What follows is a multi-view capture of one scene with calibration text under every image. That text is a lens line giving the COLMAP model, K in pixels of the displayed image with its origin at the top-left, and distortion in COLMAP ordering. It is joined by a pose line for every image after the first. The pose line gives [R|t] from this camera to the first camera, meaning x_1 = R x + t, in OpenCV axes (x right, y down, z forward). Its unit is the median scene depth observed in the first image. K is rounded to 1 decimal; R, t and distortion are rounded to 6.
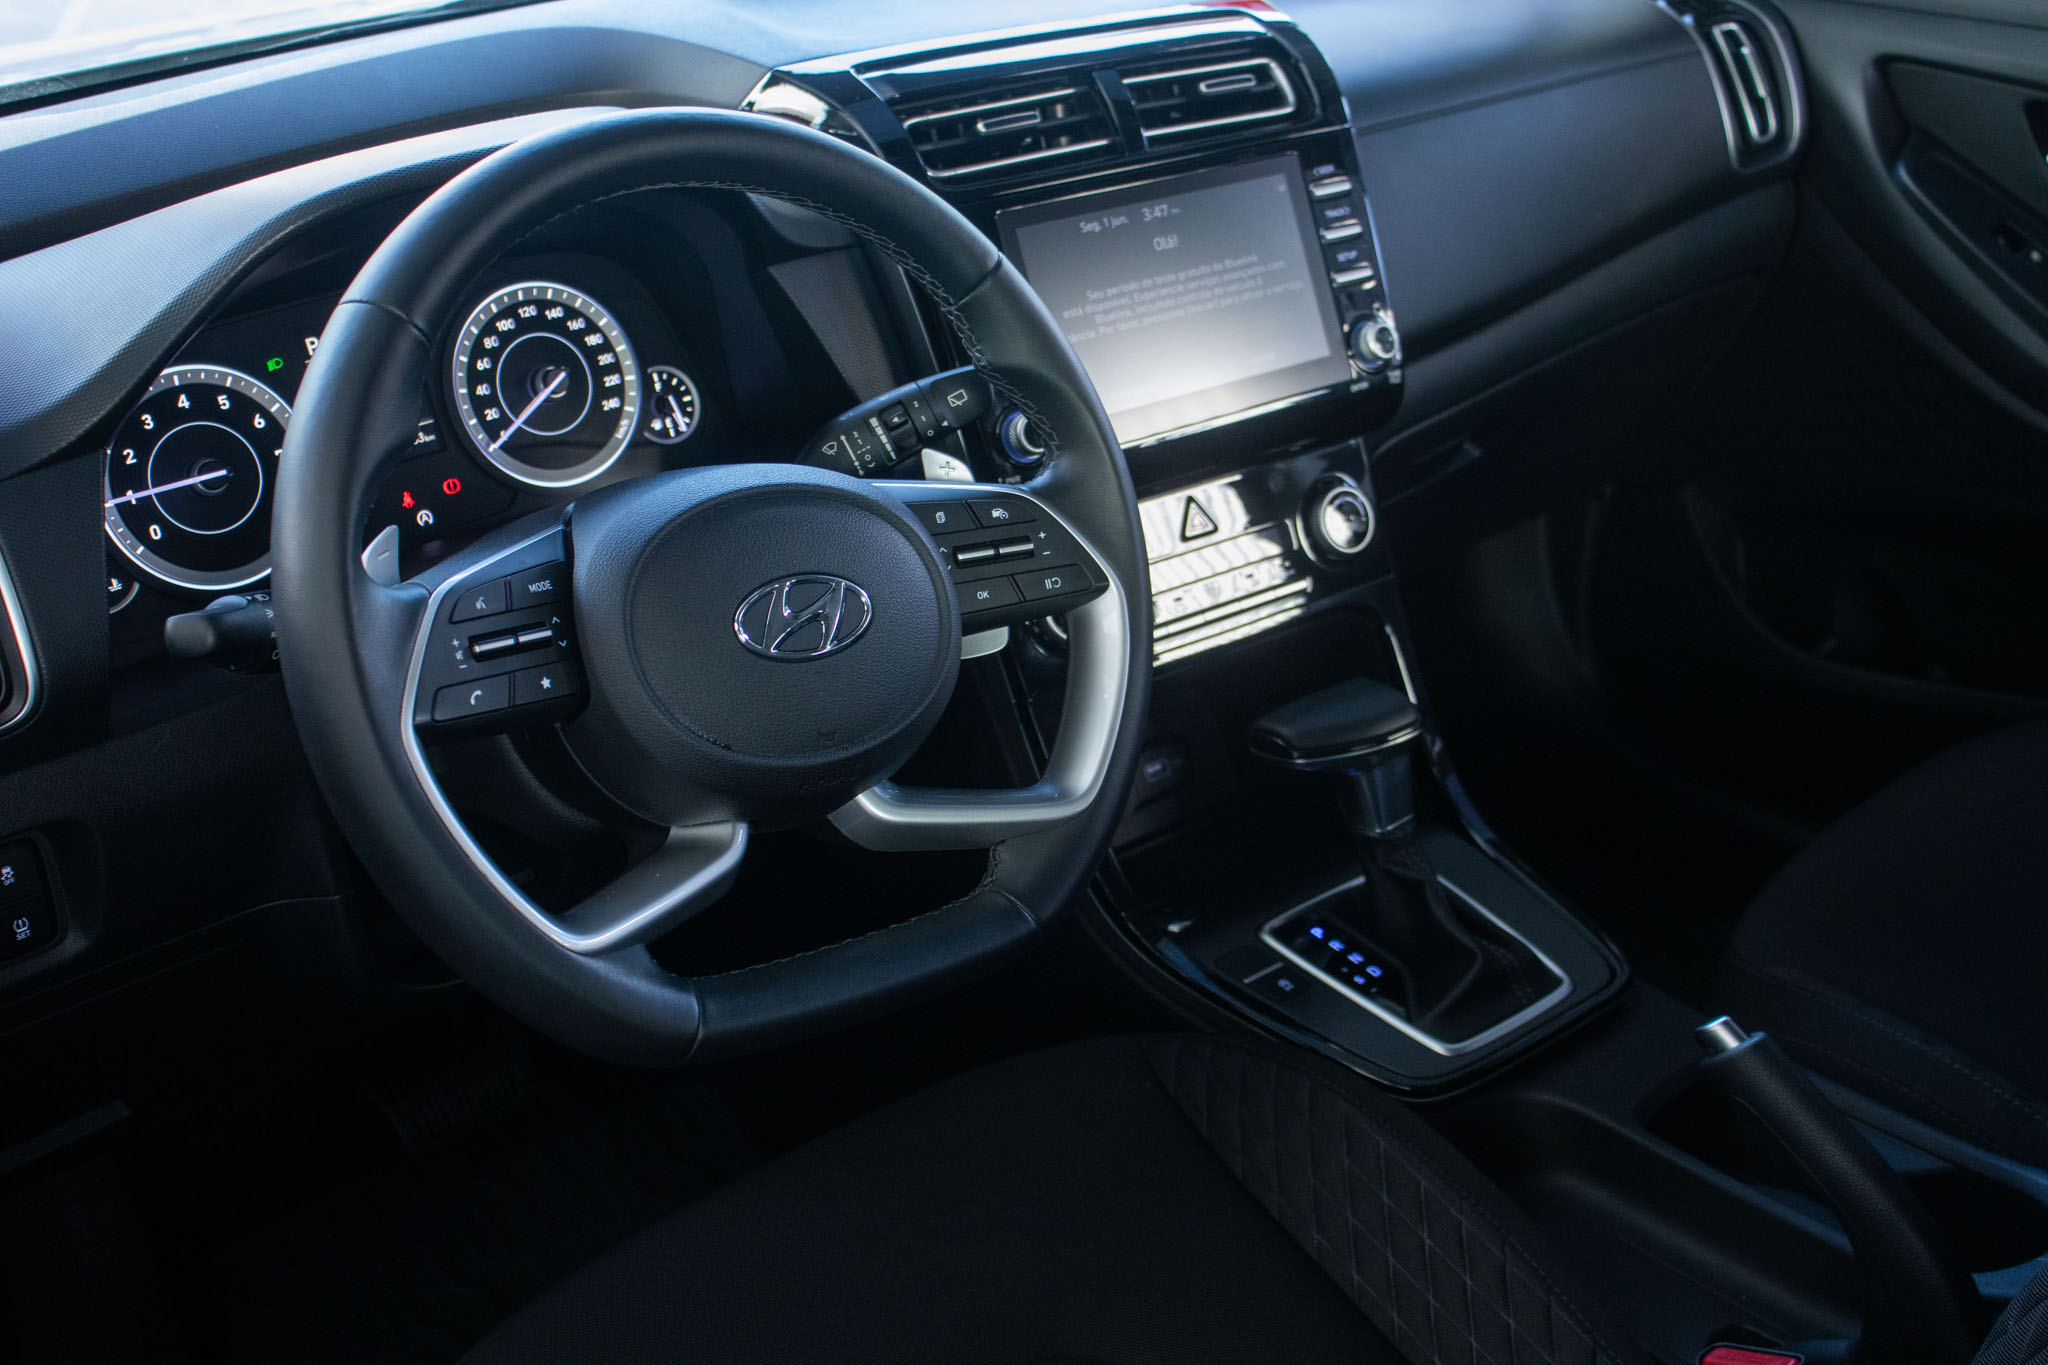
lens RADIAL K [[2258.7, 0, 1024.0], [0, 2258.7, 682.5], [0, 0, 1]] dist [0.011183, 0.008631]
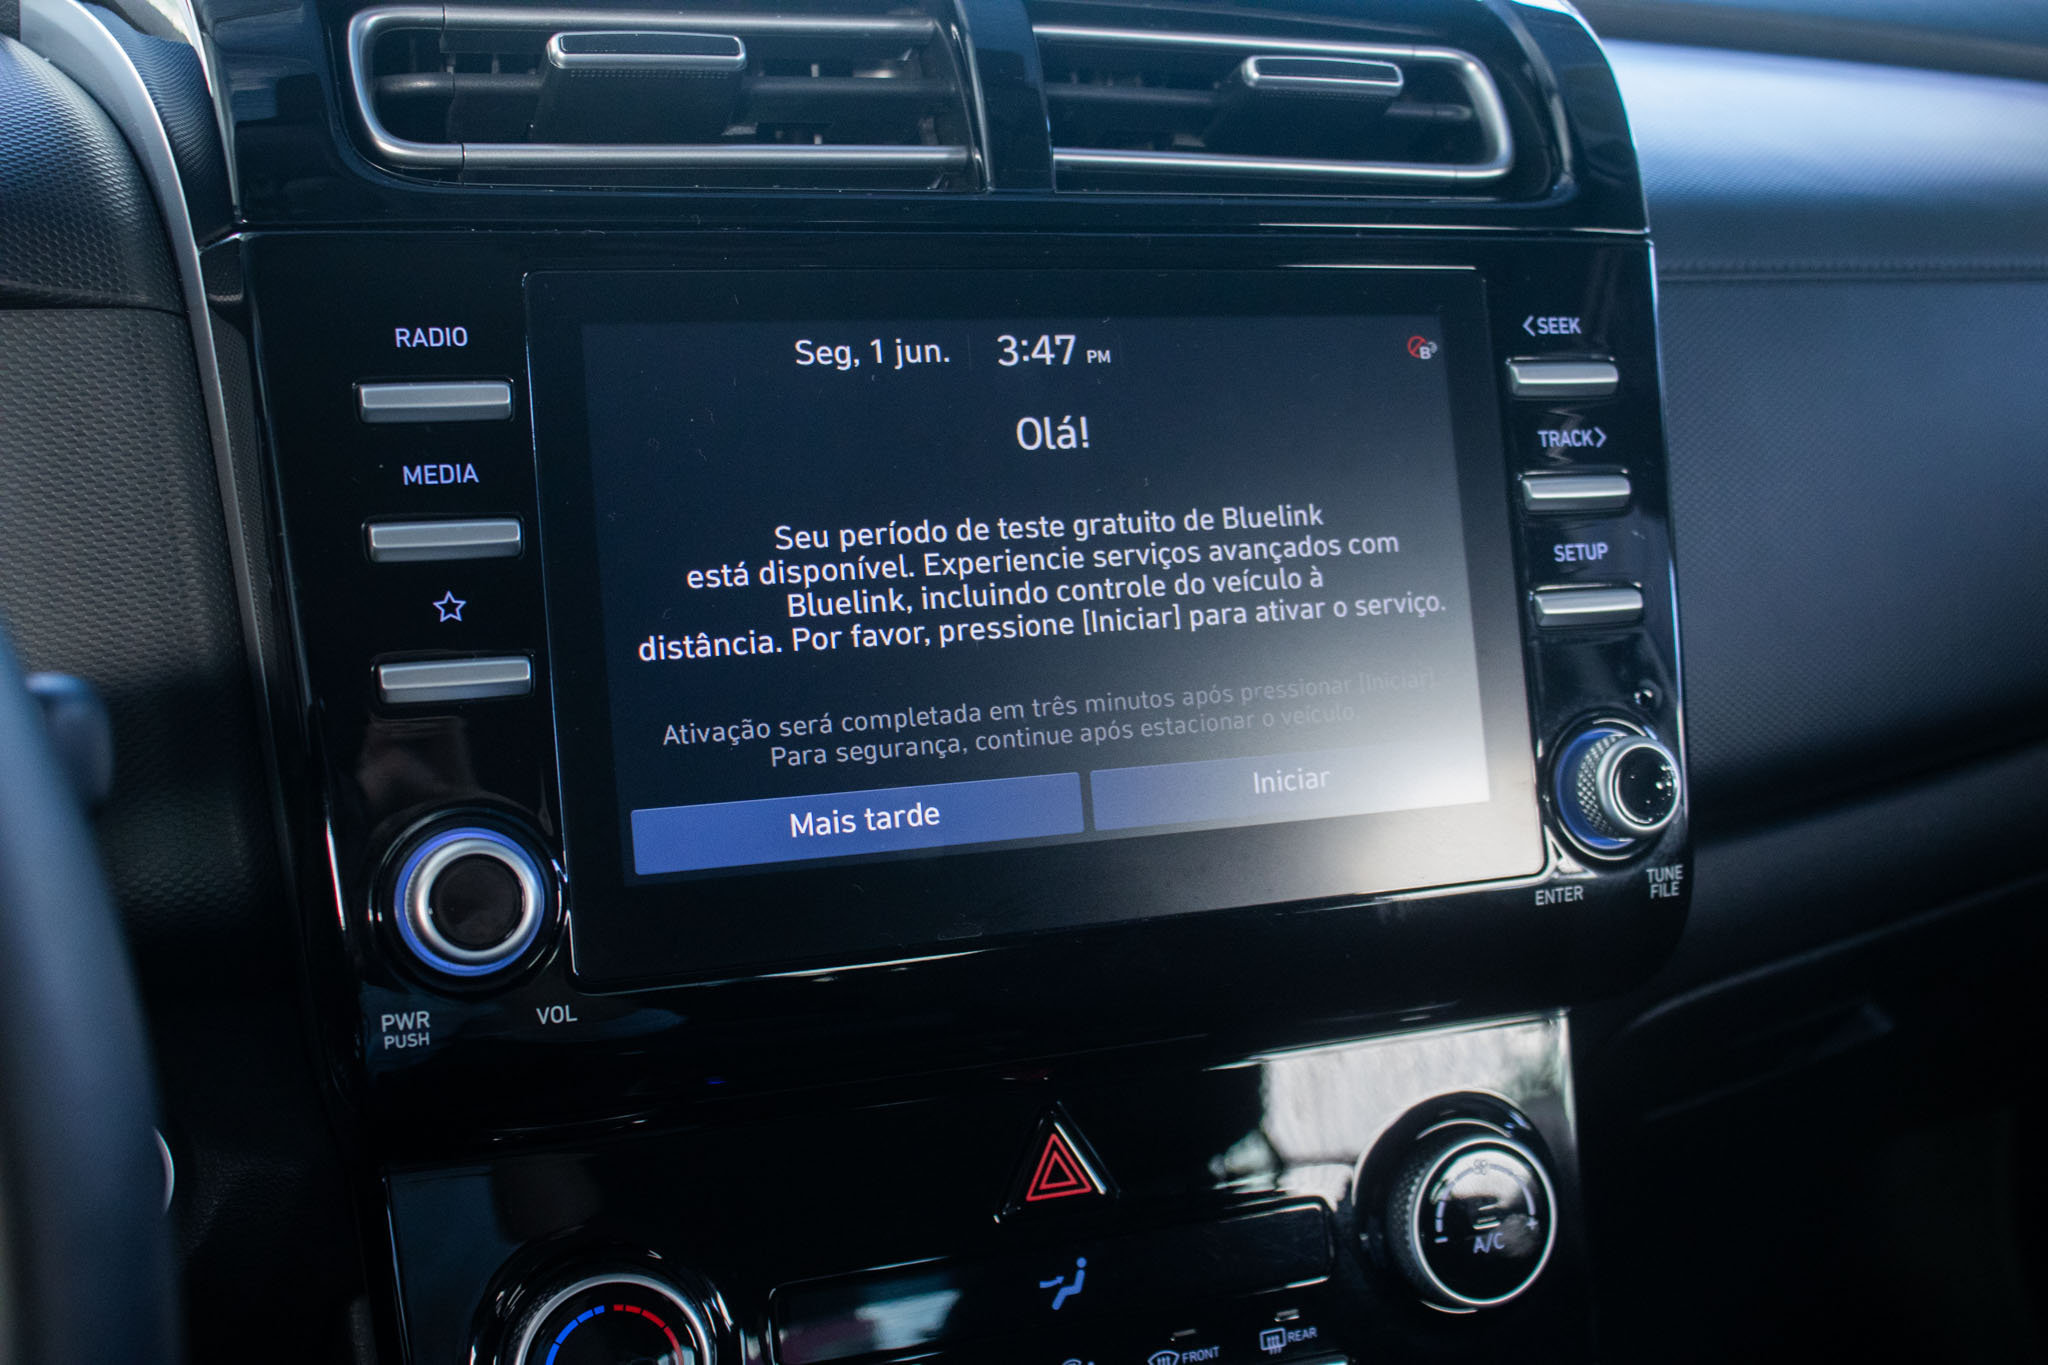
lens RADIAL K [[2317.7, 0, 1024.0], [0, 2317.7, 682.5], [0, 0, 1]] dist [-0.173807, 0.023873]
pose [[0.962520, 0.171511, -0.210093, 0.141888], [-0.192732, 0.977568, -0.084940, -0.119970], [0.190812, 0.122248, 0.973985, 0.626149]]
